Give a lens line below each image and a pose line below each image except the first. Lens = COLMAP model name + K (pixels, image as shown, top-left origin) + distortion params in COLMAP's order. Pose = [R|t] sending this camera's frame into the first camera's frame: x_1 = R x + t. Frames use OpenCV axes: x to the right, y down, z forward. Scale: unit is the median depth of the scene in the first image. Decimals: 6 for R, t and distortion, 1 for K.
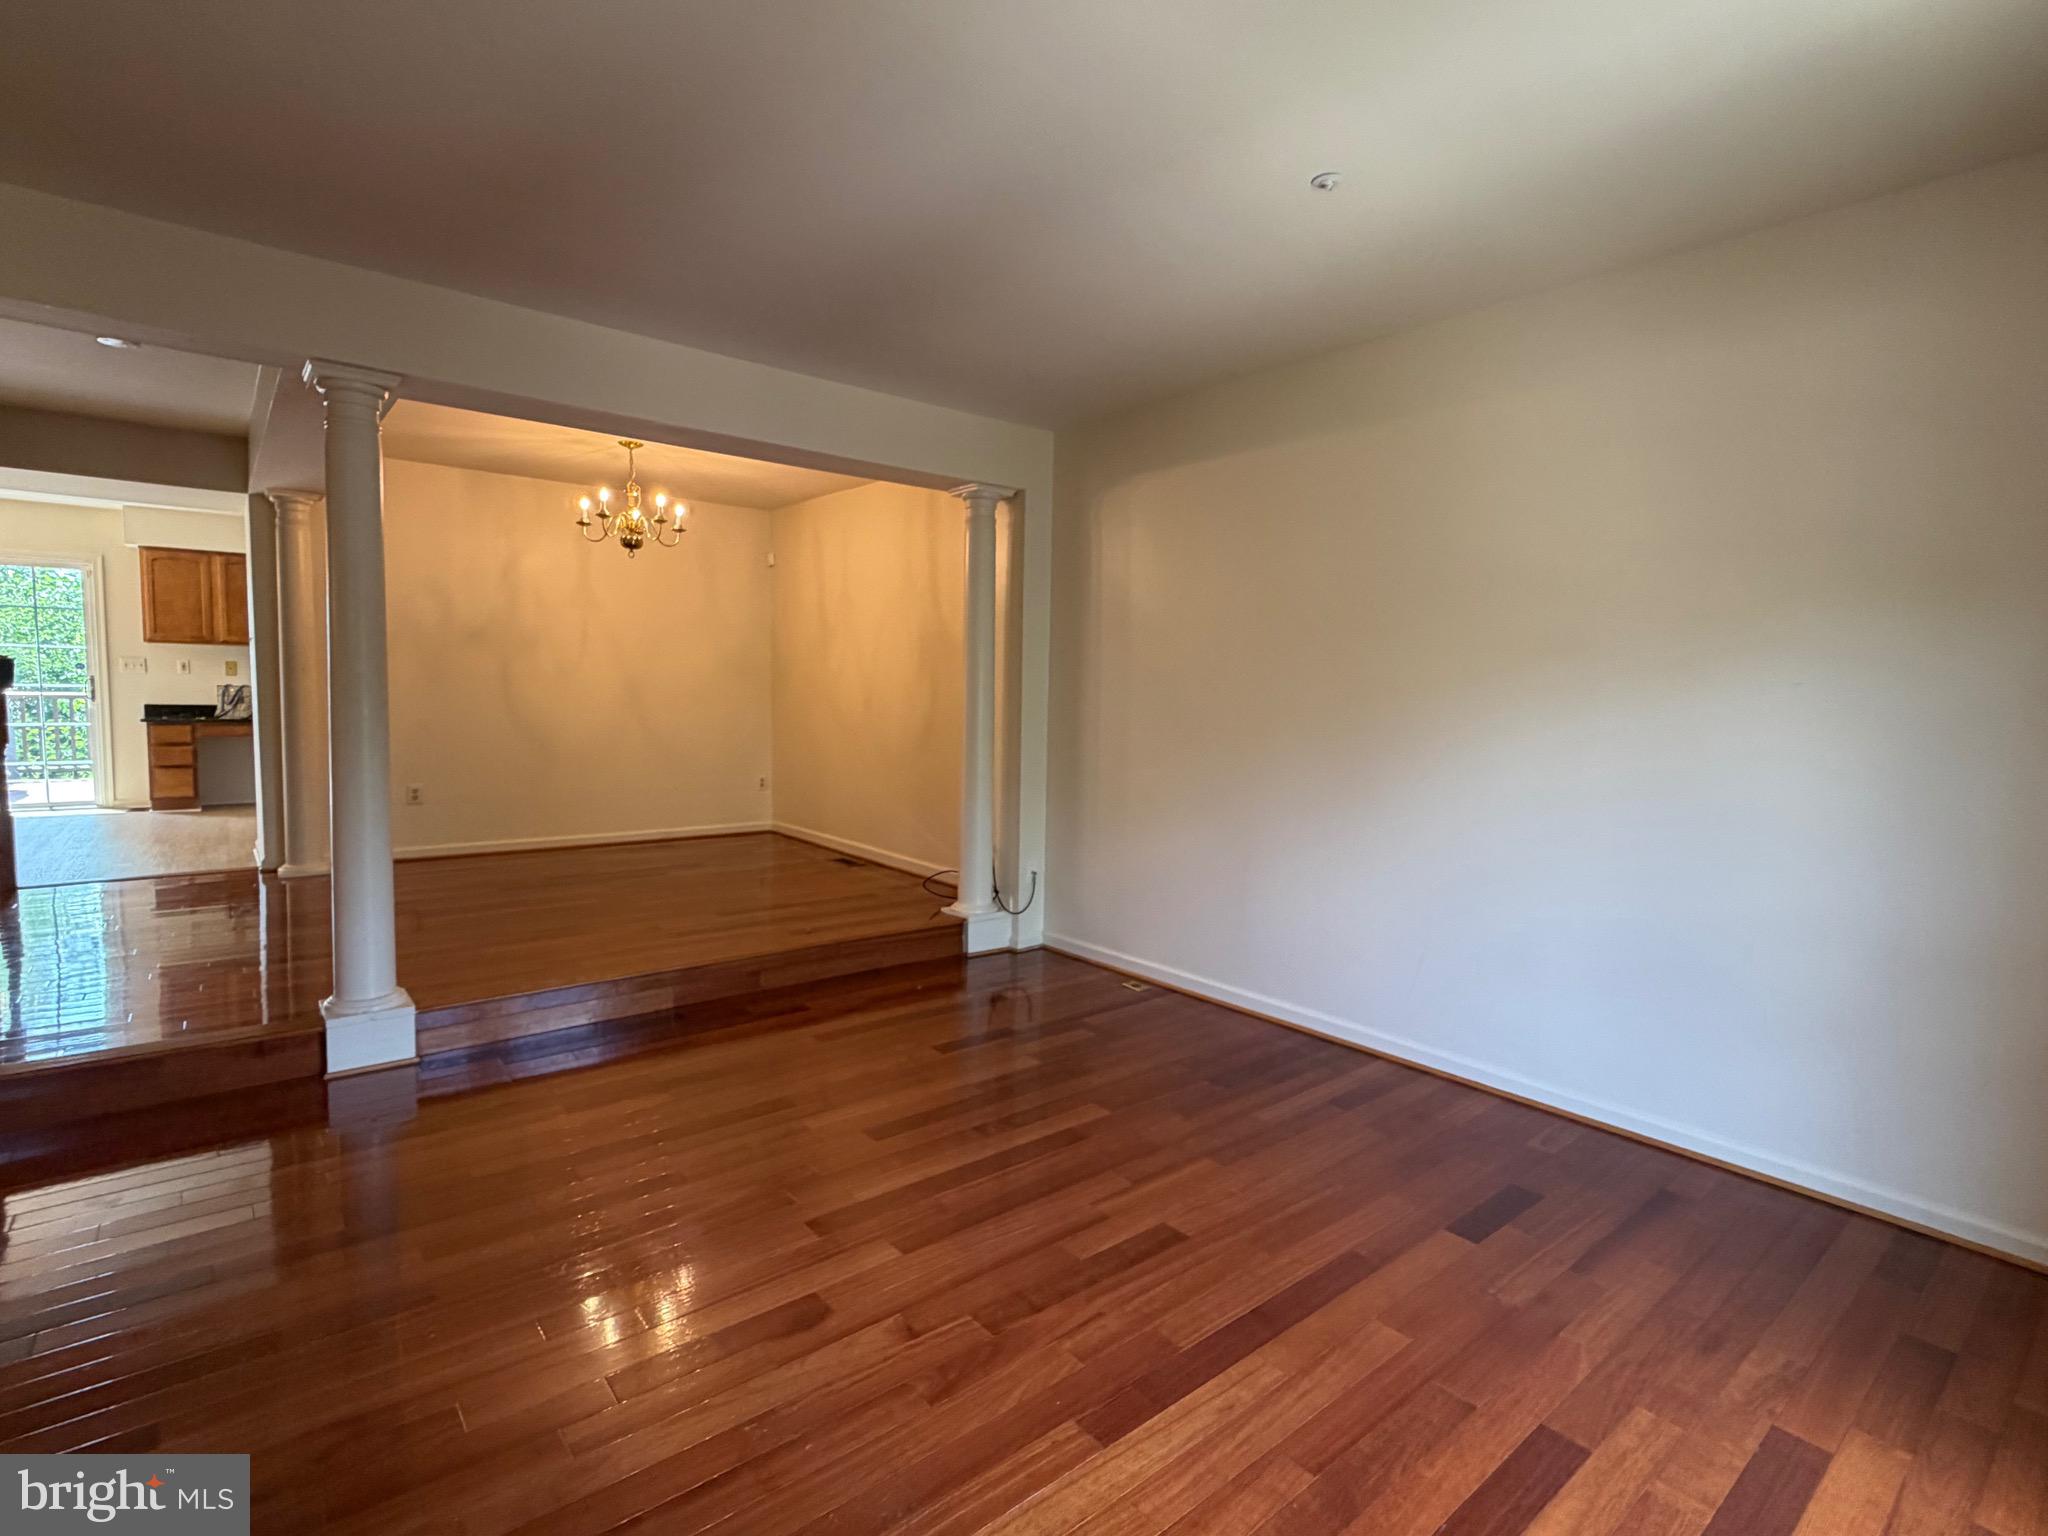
lens RADIAL K [[988.5, 0, 1022.8], [0, 988.5, 765.6], [0, 0, 1]] dist [0.000227, -0.000004]
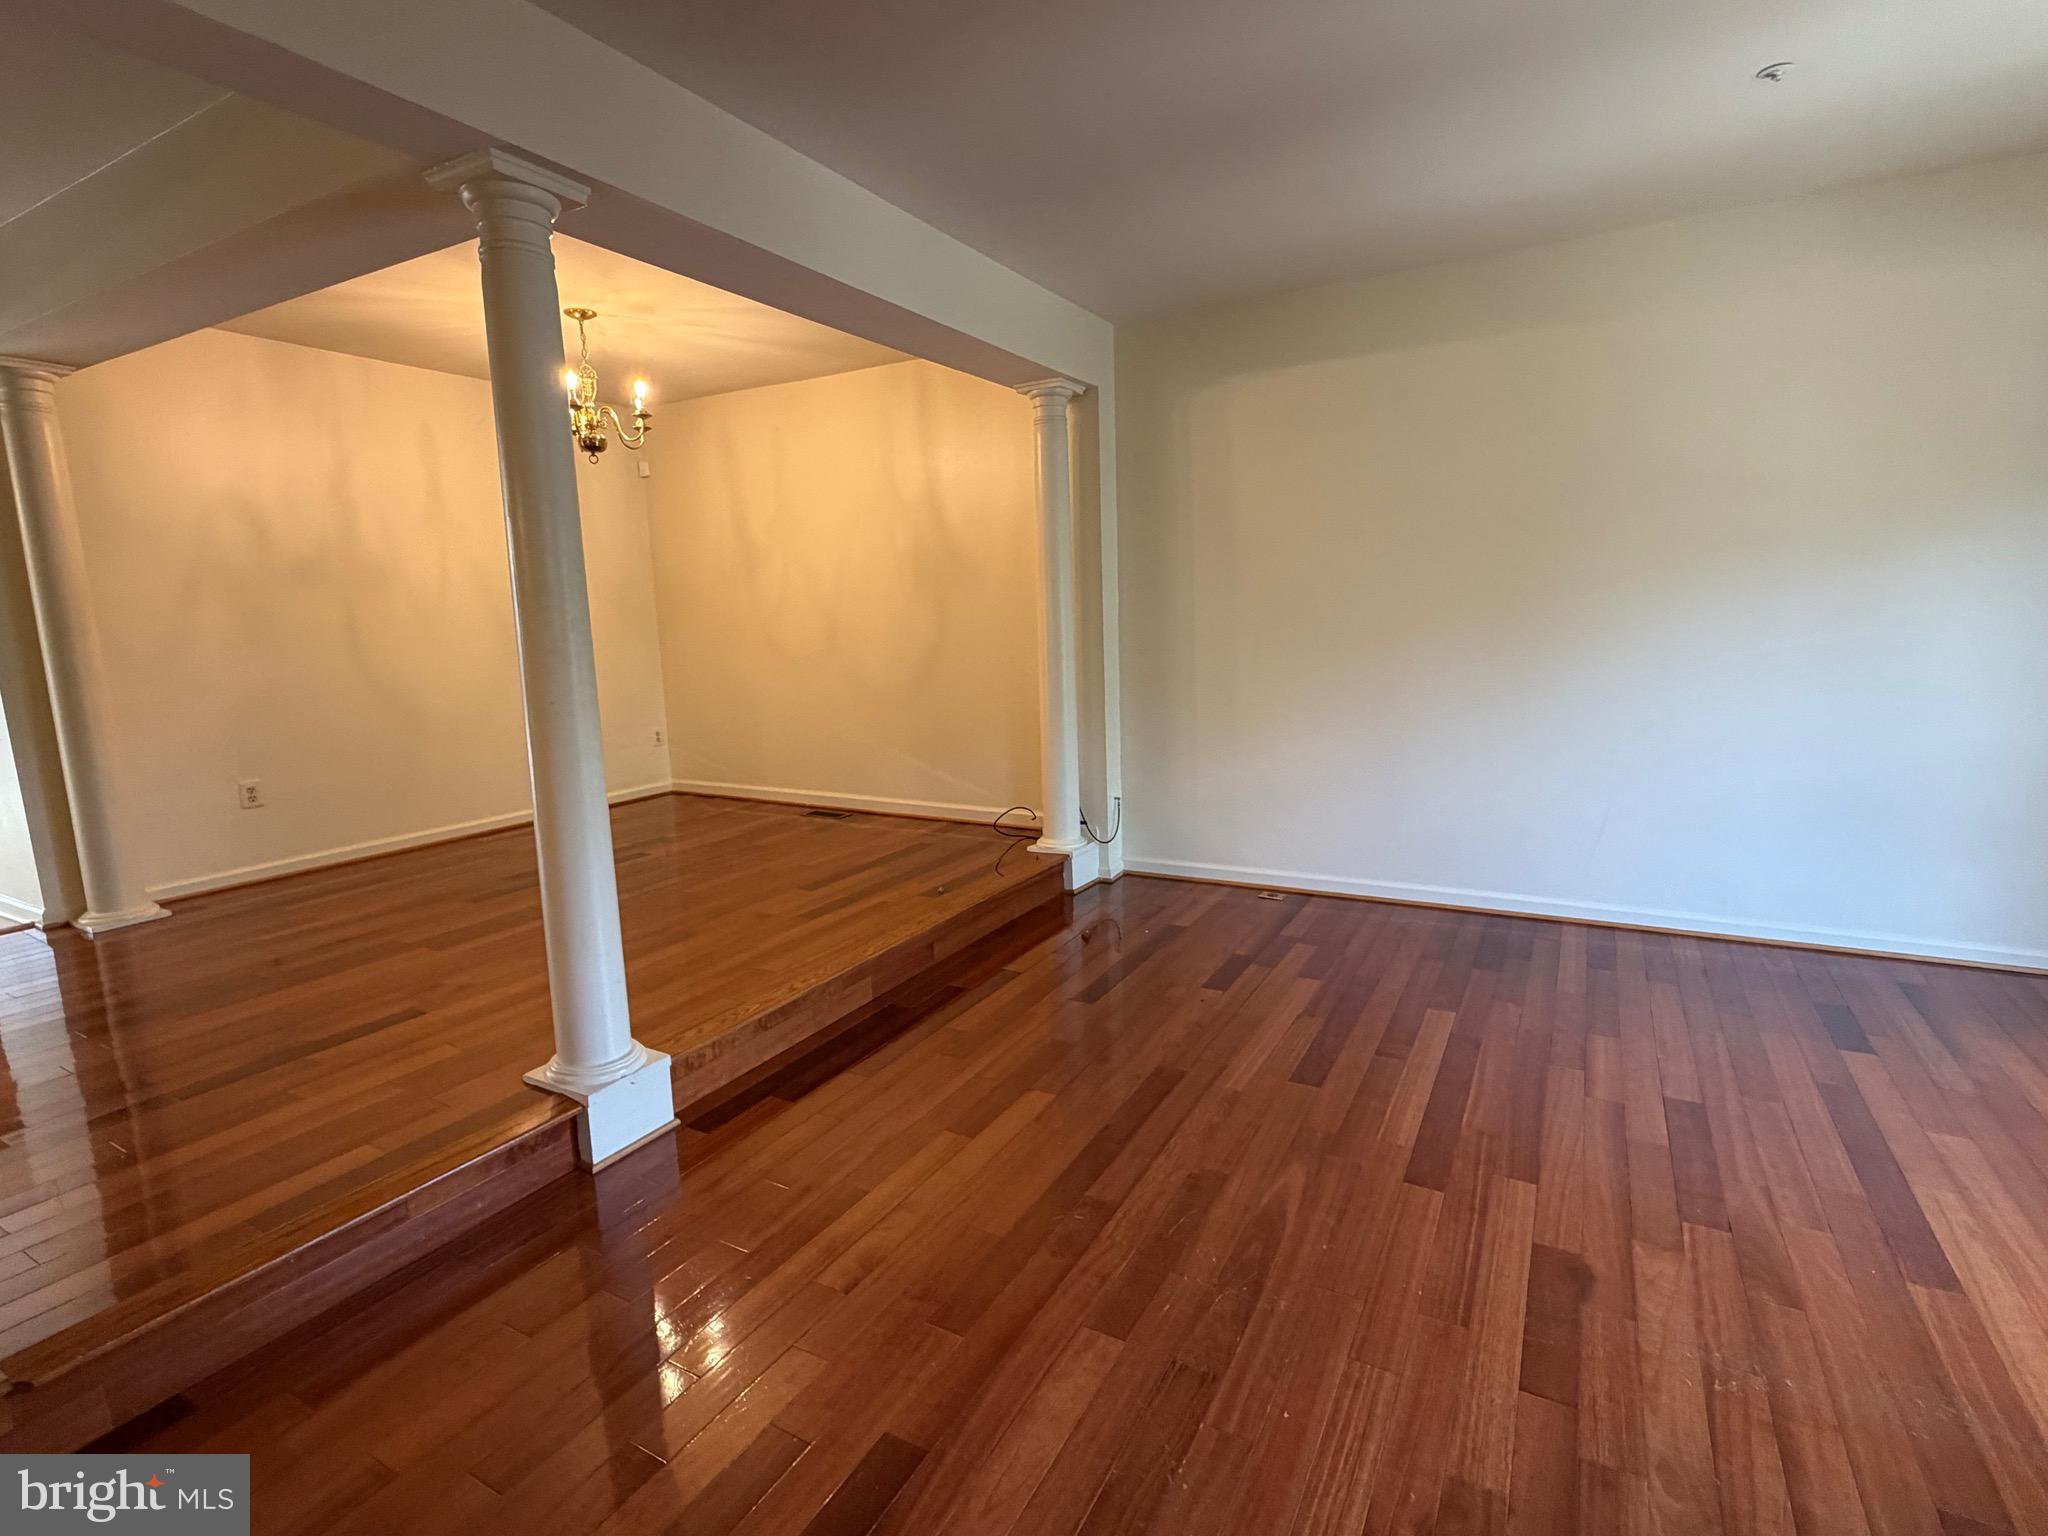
lens RADIAL K [[988.5, 0, 1025.8], [0, 988.5, 769.5], [0, 0, 1]] dist [0.000227, -0.000004]
pose [[0.932115, -0.105749, 0.346380, -0.421603], [0.076720, 0.992370, 0.096514, -0.019895], [-0.353944, -0.063388, 0.933116, 0.143216]]
